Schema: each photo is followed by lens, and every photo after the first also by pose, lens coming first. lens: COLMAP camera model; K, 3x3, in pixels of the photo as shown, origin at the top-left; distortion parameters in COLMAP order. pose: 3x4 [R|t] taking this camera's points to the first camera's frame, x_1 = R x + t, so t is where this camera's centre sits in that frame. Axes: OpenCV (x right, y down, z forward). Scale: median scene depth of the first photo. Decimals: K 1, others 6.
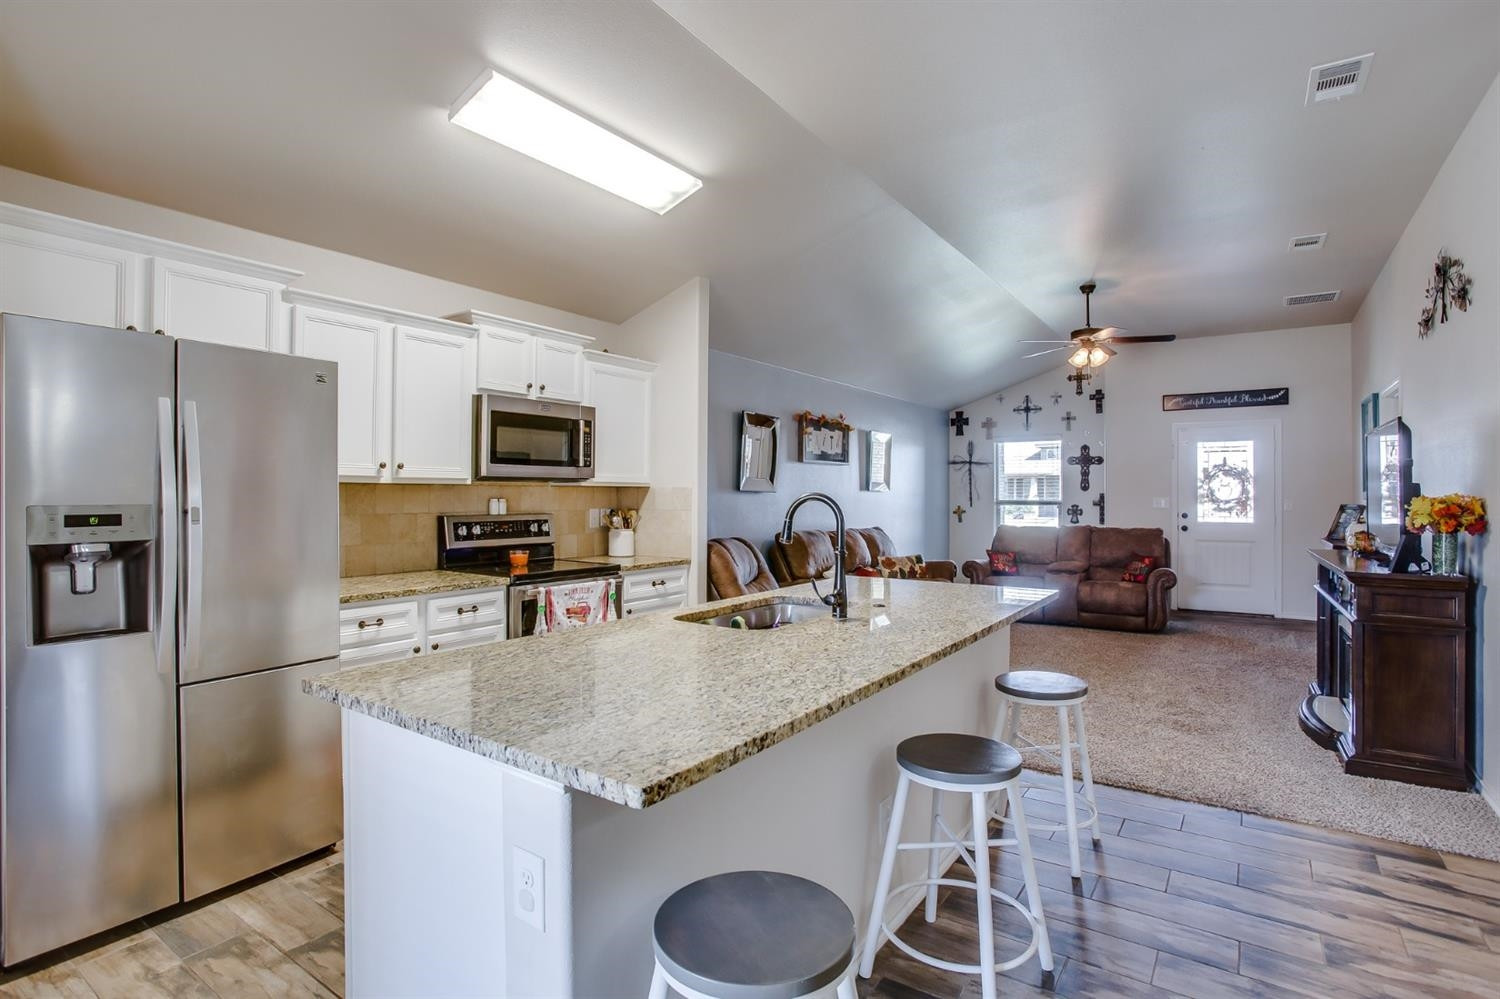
lens RADIAL K [[772.9, 0, 756.0], [0, 772.9, 489.8], [0, 0, 1]] dist [-0.010793, 0.001616]
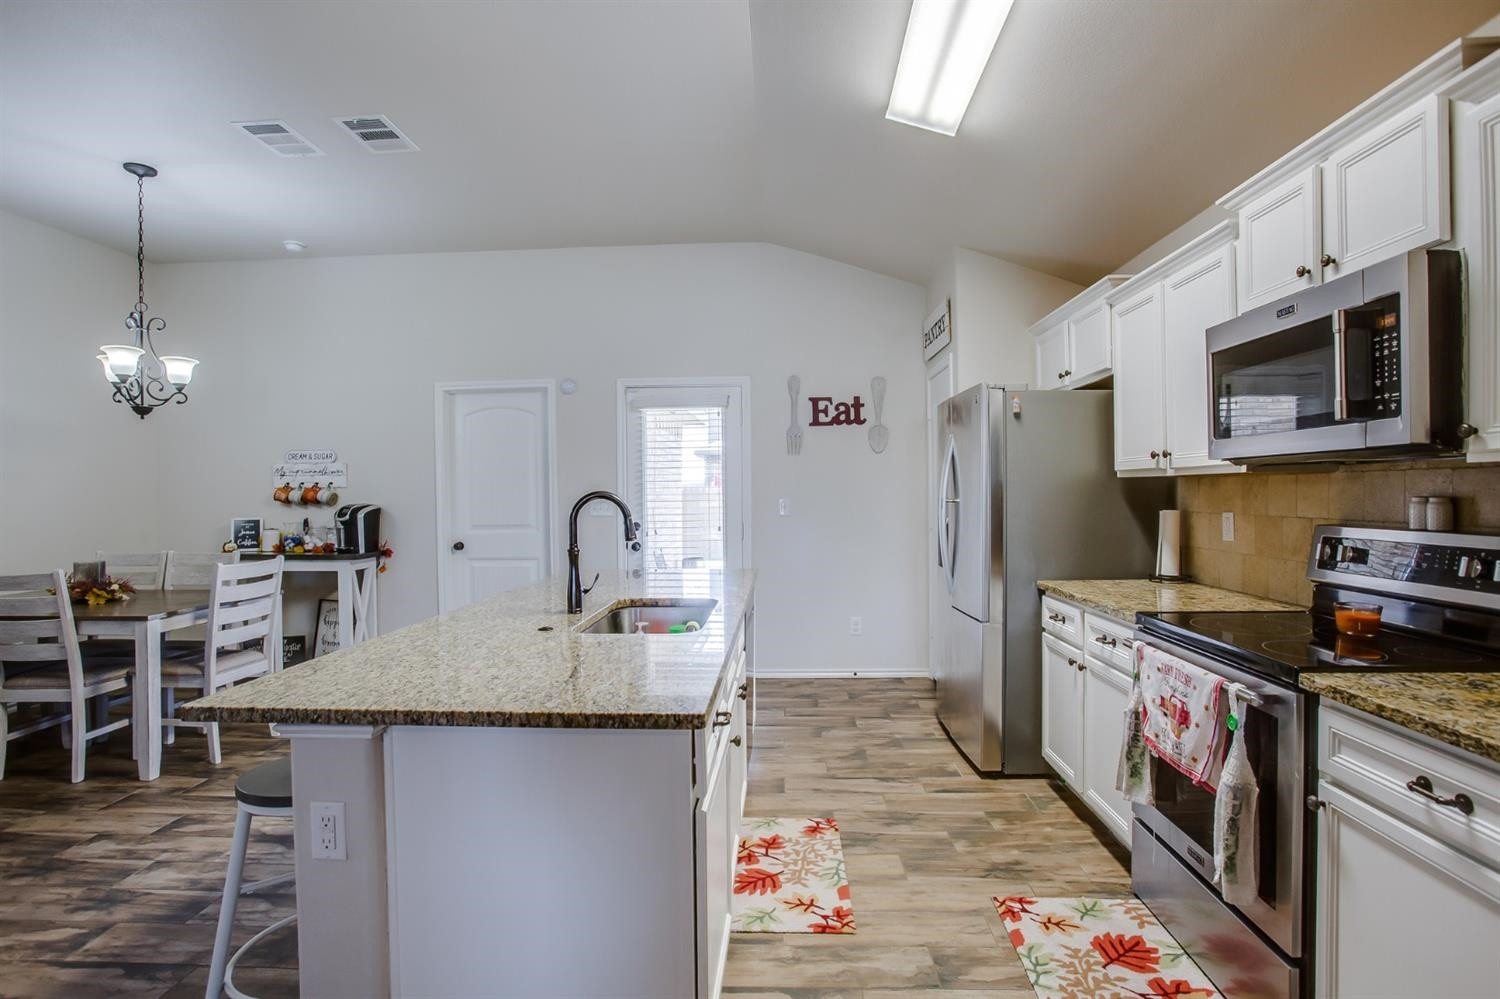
lens RADIAL K [[741.9, 0, 757.8], [0, 741.9, 502.1], [0, 0, 1]] dist [-0.042021, 0.001509]
pose [[-0.848868, 0.009050, -0.528527, 0.146095], [0.006976, 0.999958, 0.005917, 0.005795], [0.528558, 0.001336, -0.848896, 0.690670]]
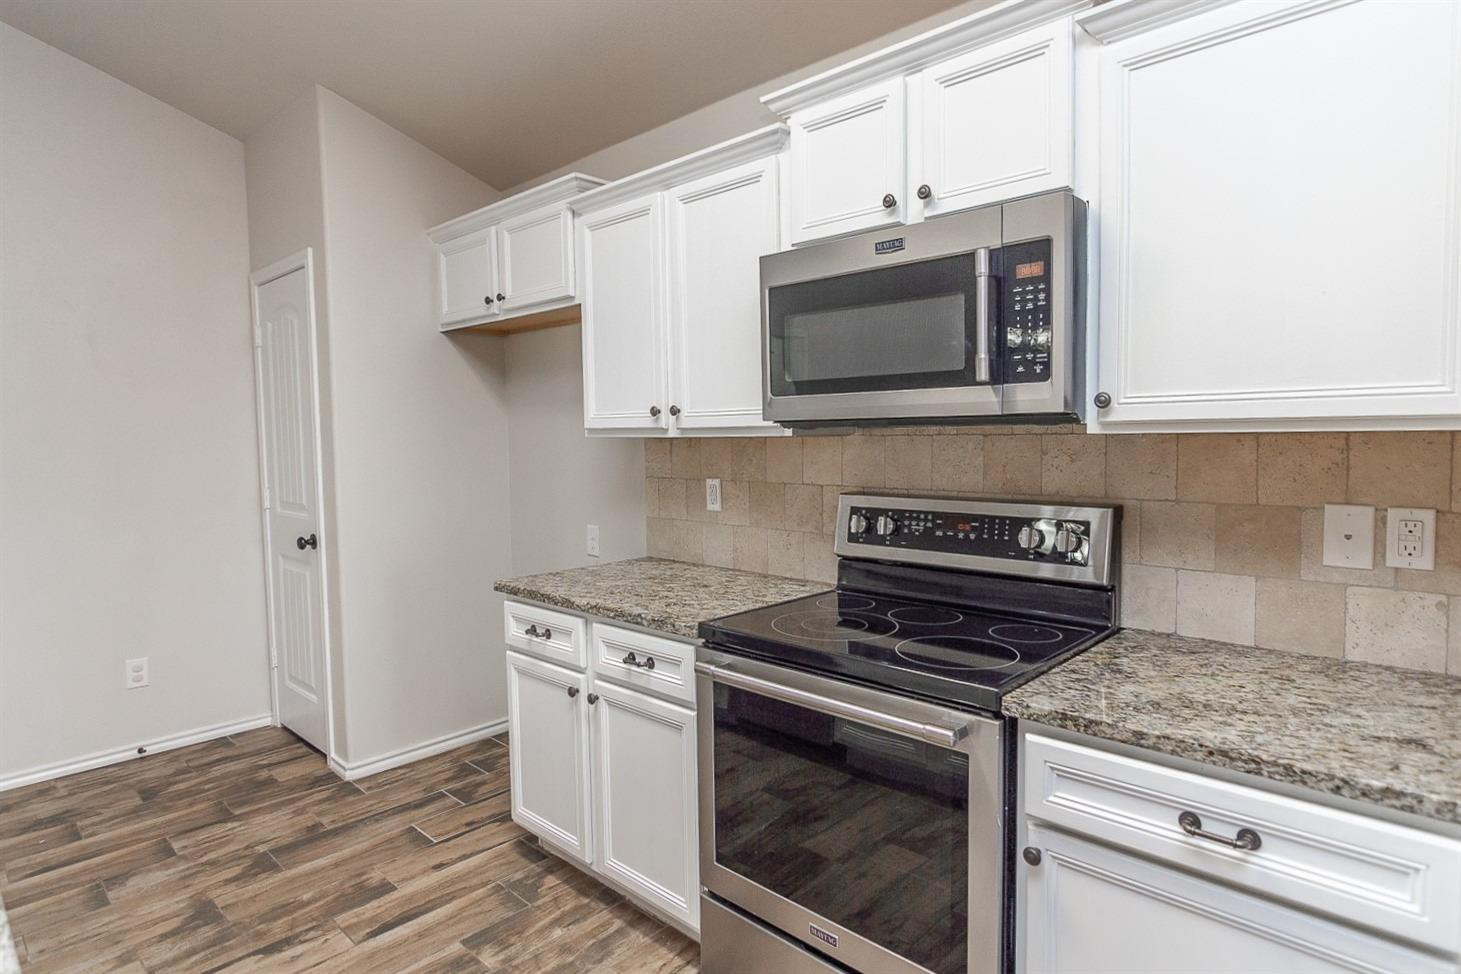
lens RADIAL K [[785.8, 0, 728.4], [0, 785.8, 485.5], [0, 0, 1]] dist [-0.013851, 0.005505]
pose [[-0.156739, 0.059012, -0.985876, 0.086274], [0.016342, 0.998232, 0.057153, -0.002465], [0.987505, -0.007153, -0.157426, 0.557359]]
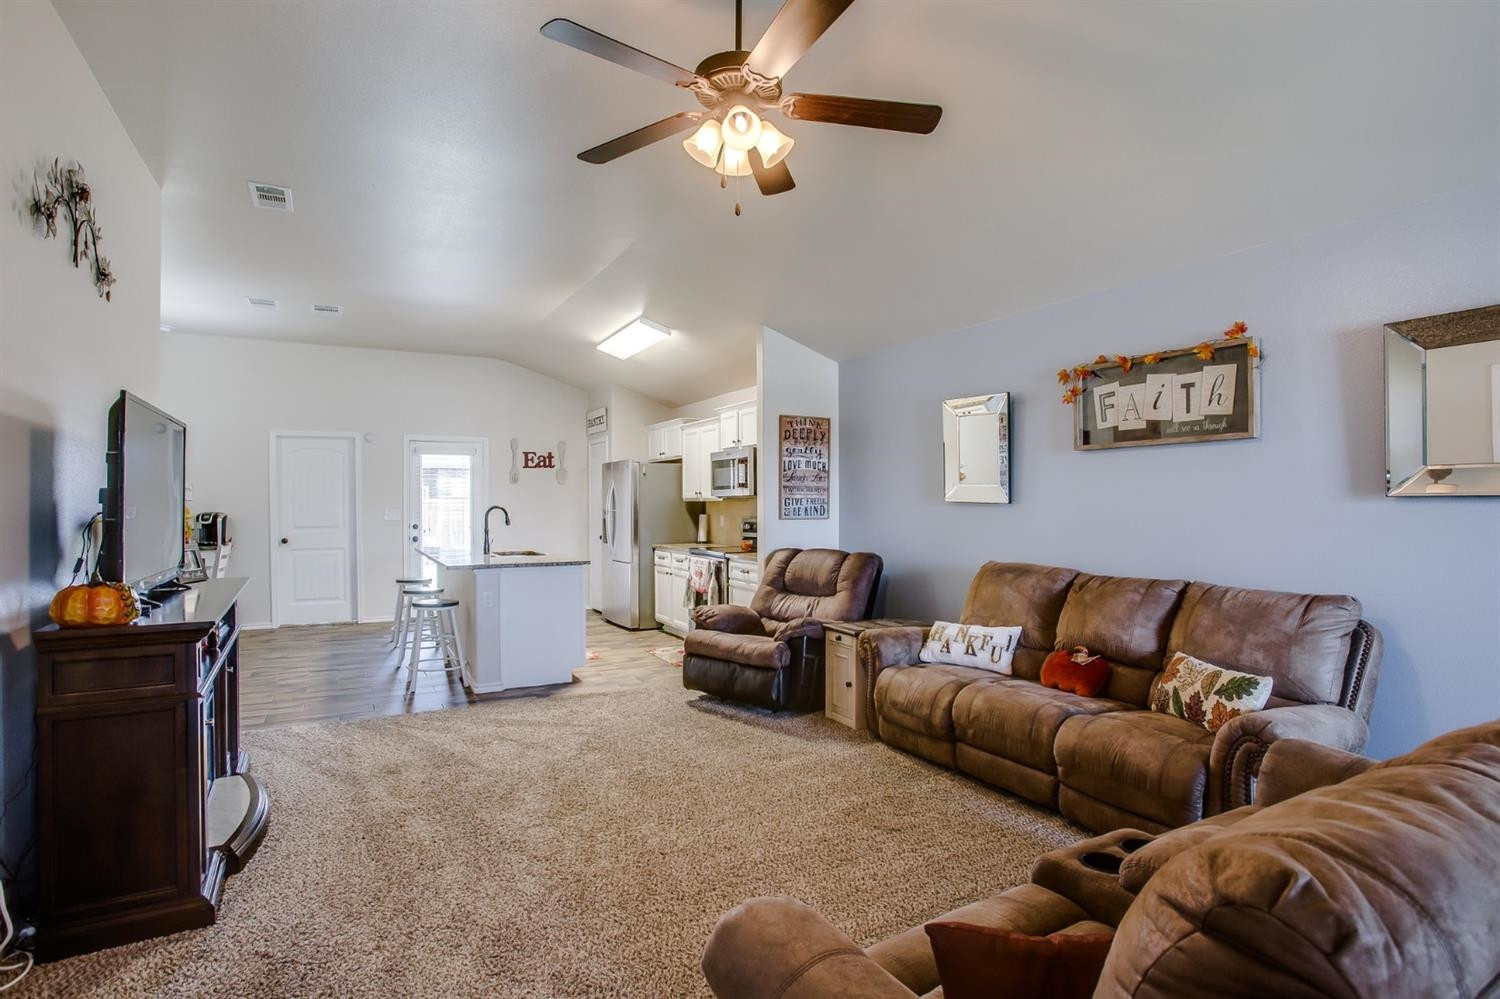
lens RADIAL K [[741.9, 0, 739.3], [0, 741.9, 509.8], [0, 0, 1]] dist [-0.042021, 0.001509]
pose [[-0.465453, 0.001299, -0.885072, 0.645102], [0.002459, 0.999997, 0.000174, 0.007902], [0.885069, -0.002096, -0.465455, 1.003467]]
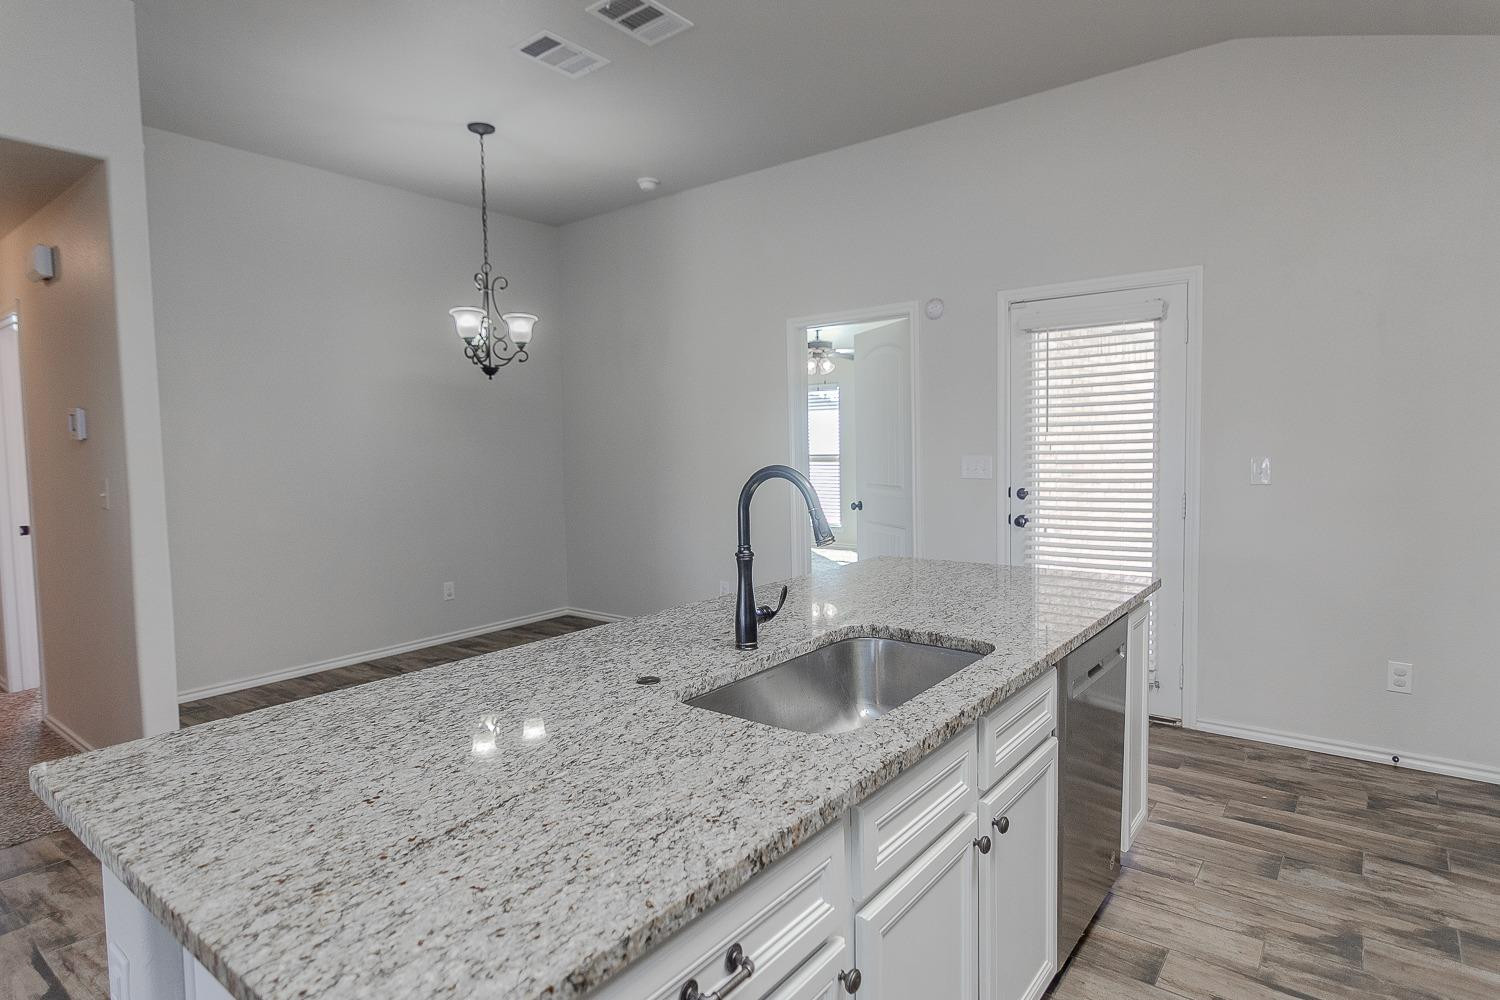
lens RADIAL K [[806.7, 0, 756.8], [0, 806.7, 489.9], [0, 0, 1]] dist [-0.013851, 0.005505]
pose [[-0.998029, 0.009099, 0.062084, 0.019046], [0.012348, 0.998563, 0.052153, -0.001747], [-0.061520, 0.052816, -0.996707, 0.596841]]
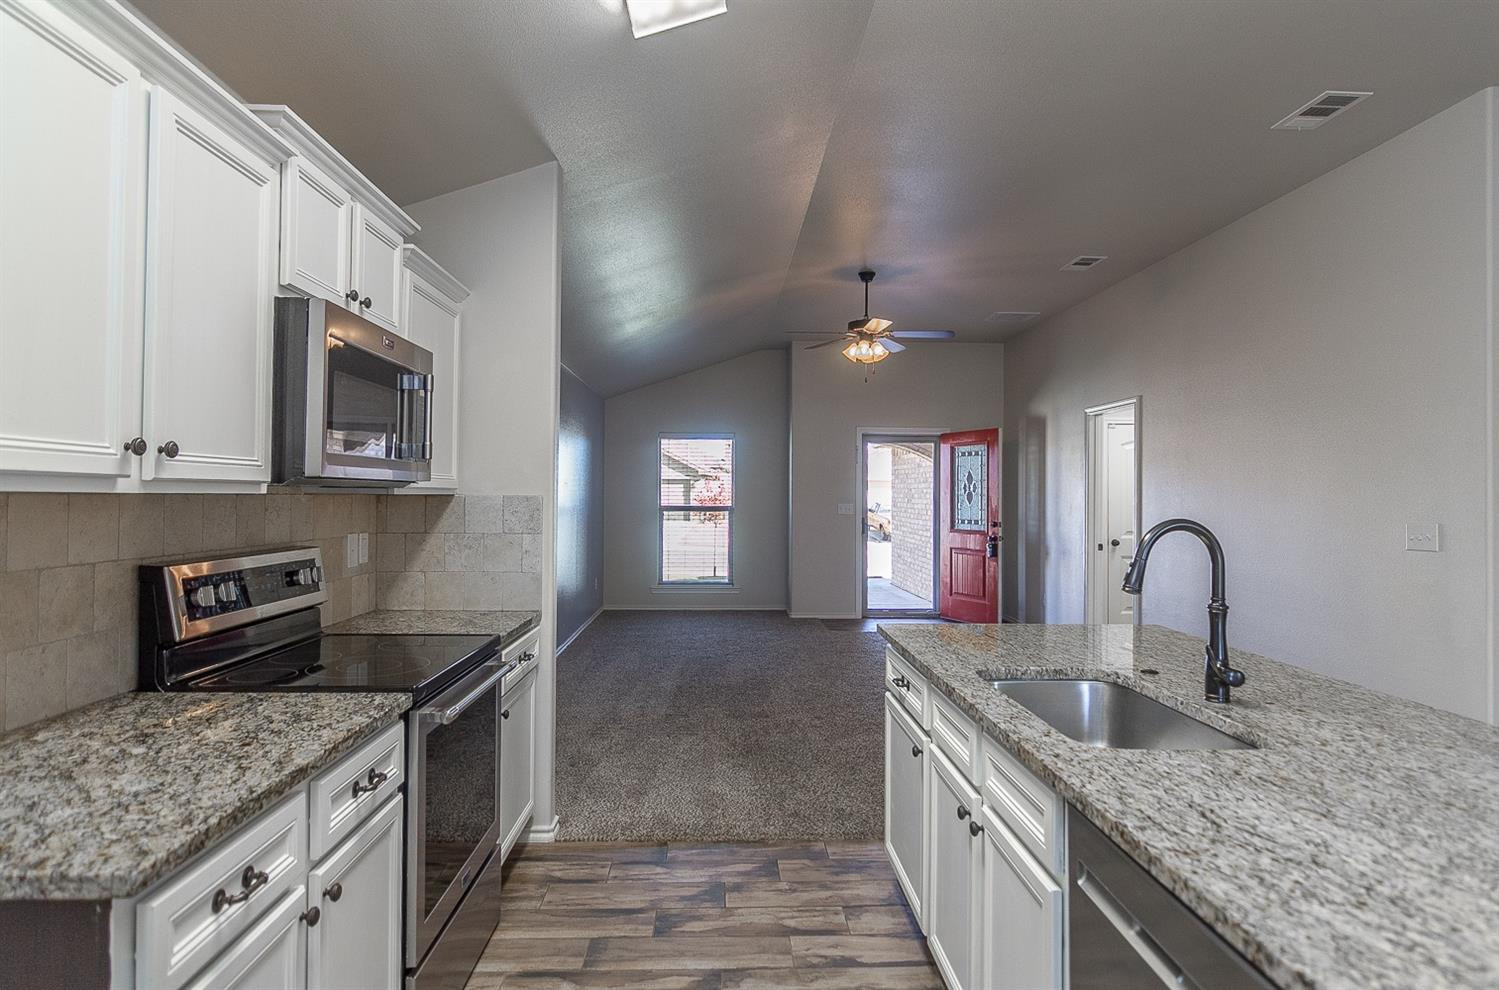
lens RADIAL K [[863.1, 0, 760.2], [0, 863.1, 495.0], [0, 0, 1]] dist [0.002499, 0.000675]
pose [[0.802725, 0.002644, 0.596344, -0.235504], [-0.007446, 0.999957, 0.005589, -0.006472], [-0.596303, -0.008927, 0.802710, 0.223698]]
